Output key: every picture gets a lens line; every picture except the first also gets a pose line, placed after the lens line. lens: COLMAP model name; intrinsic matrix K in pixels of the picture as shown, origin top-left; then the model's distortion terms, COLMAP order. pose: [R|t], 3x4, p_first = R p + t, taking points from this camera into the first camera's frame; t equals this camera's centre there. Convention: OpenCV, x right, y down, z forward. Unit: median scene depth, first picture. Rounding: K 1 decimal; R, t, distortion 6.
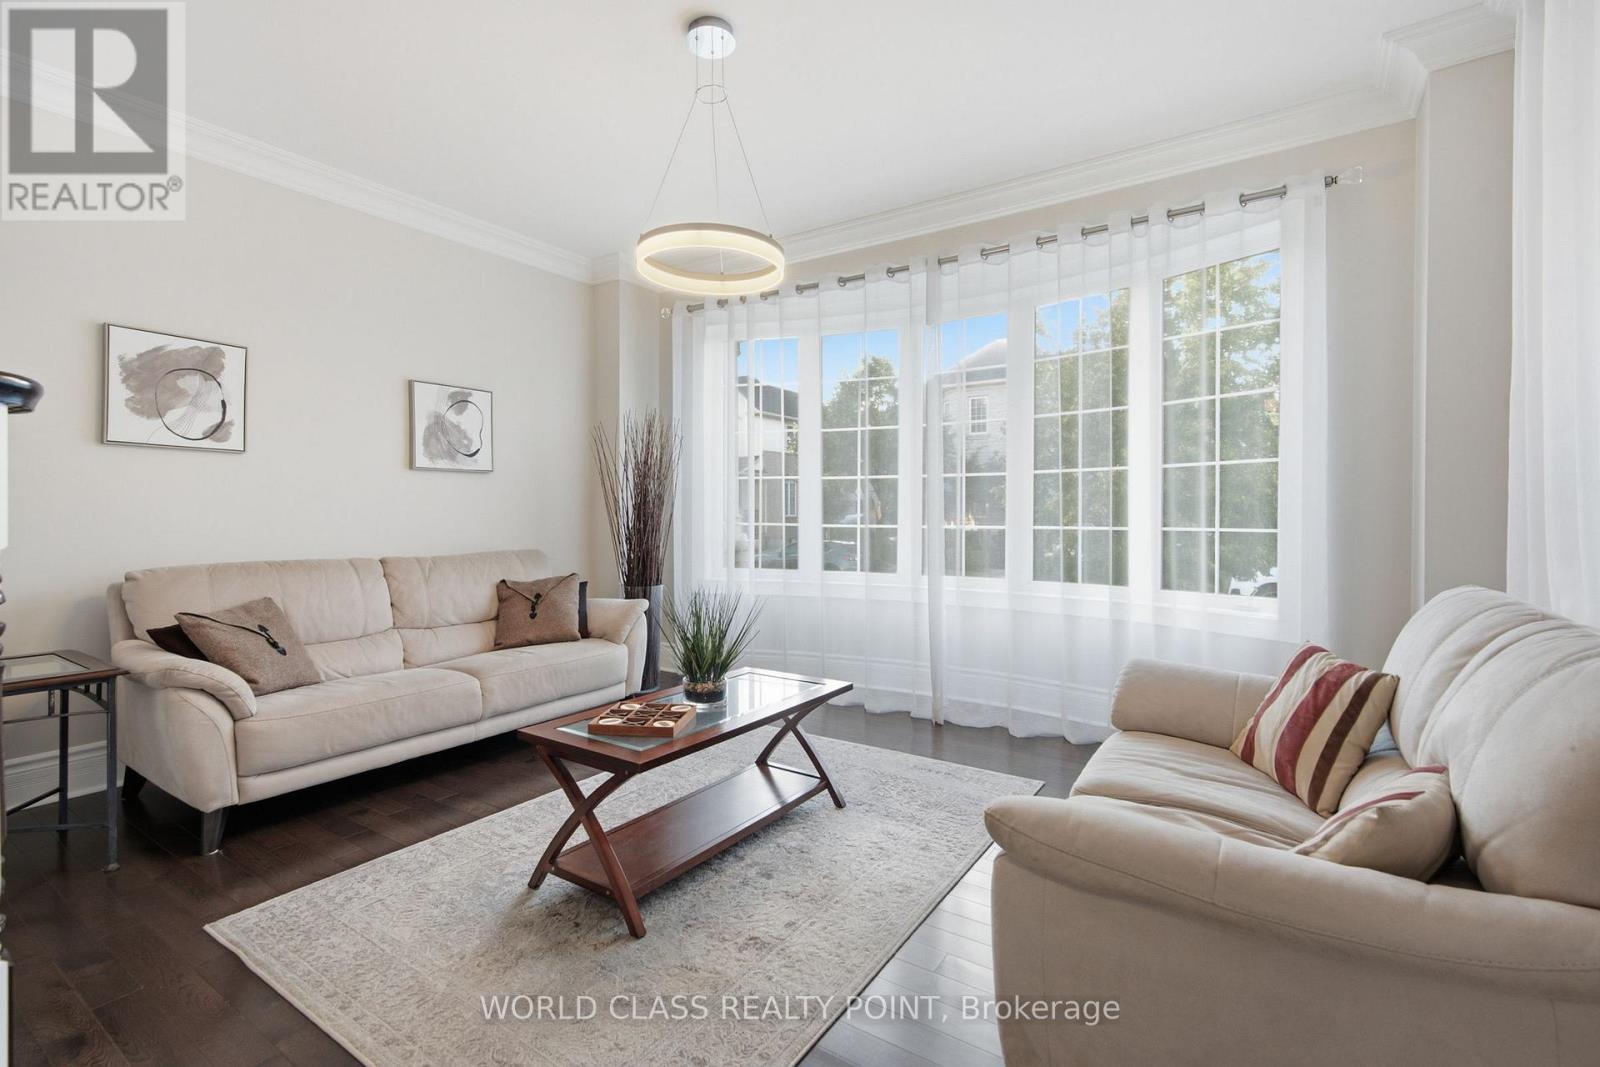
lens RADIAL K [[732.3, 0, 791.0], [0, 732.3, 517.7], [0, 0, 1]] dist [0.000649, 0.000168]
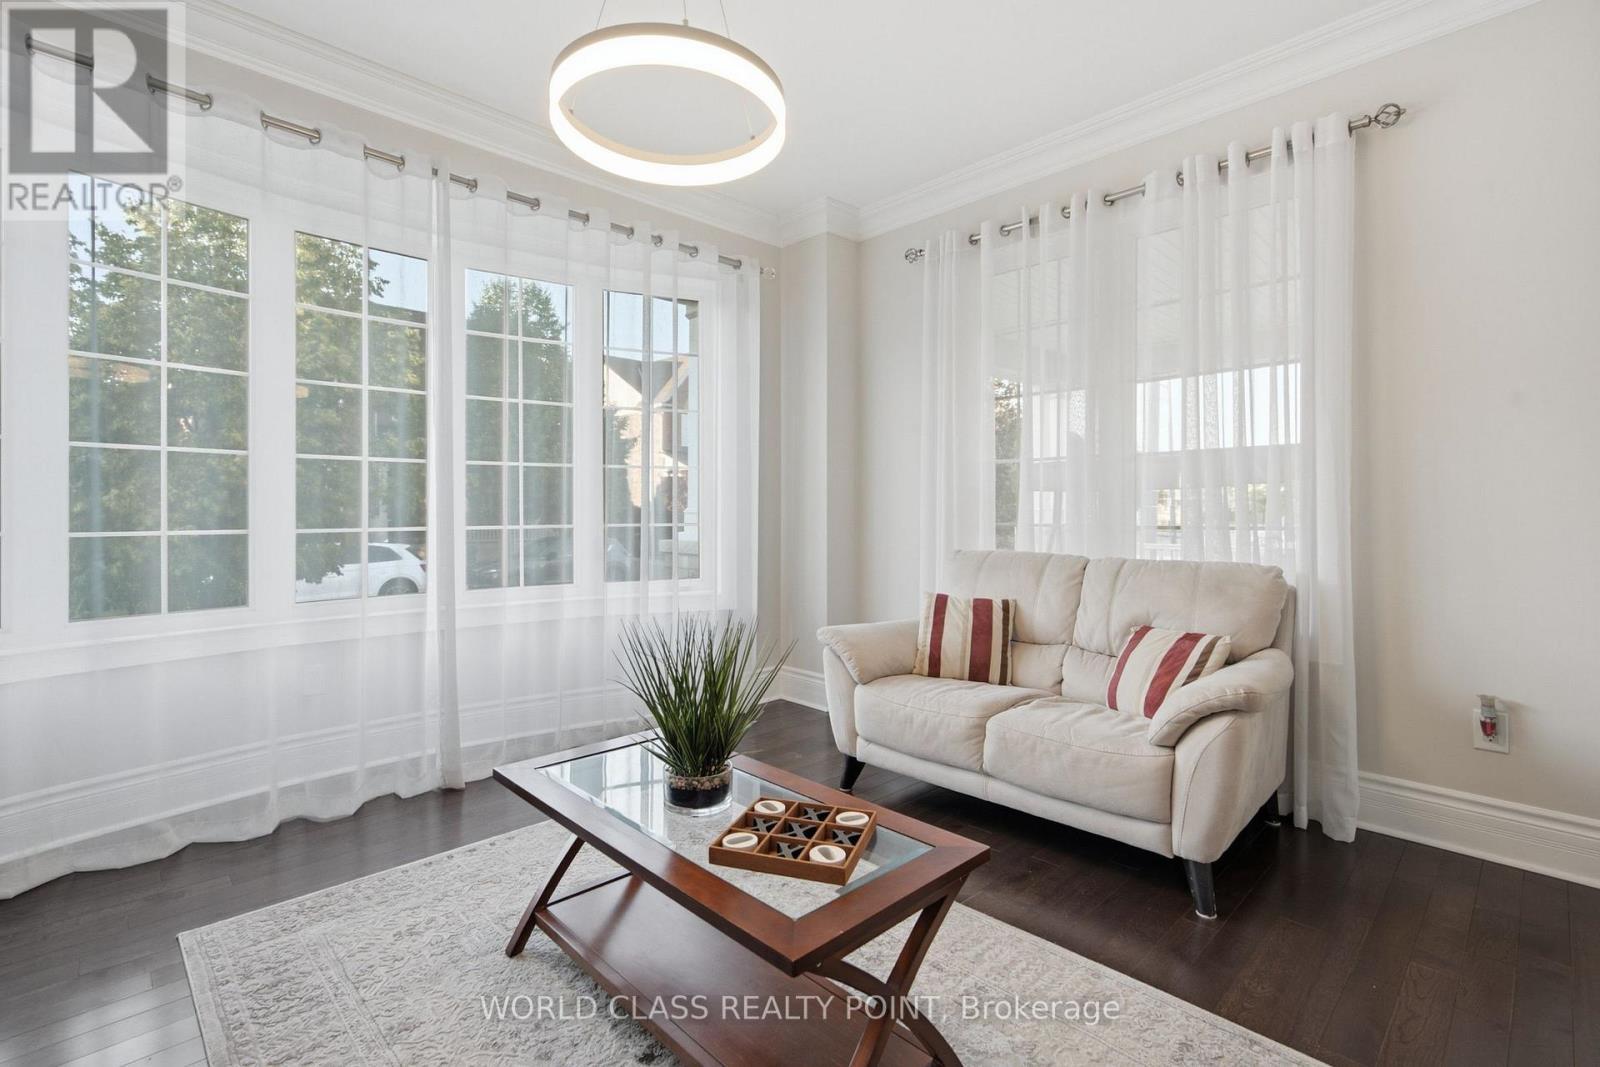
lens RADIAL K [[732.3, 0, 791.0], [0, 732.3, 517.7], [0, 0, 1]] dist [0.000649, 0.000168]
pose [[0.216825, 0.000194, 0.976211, -0.449114], [0.003737, 0.999992, -0.001028, 0.006562], [-0.976203, 0.003871, 0.216822, 0.493299]]
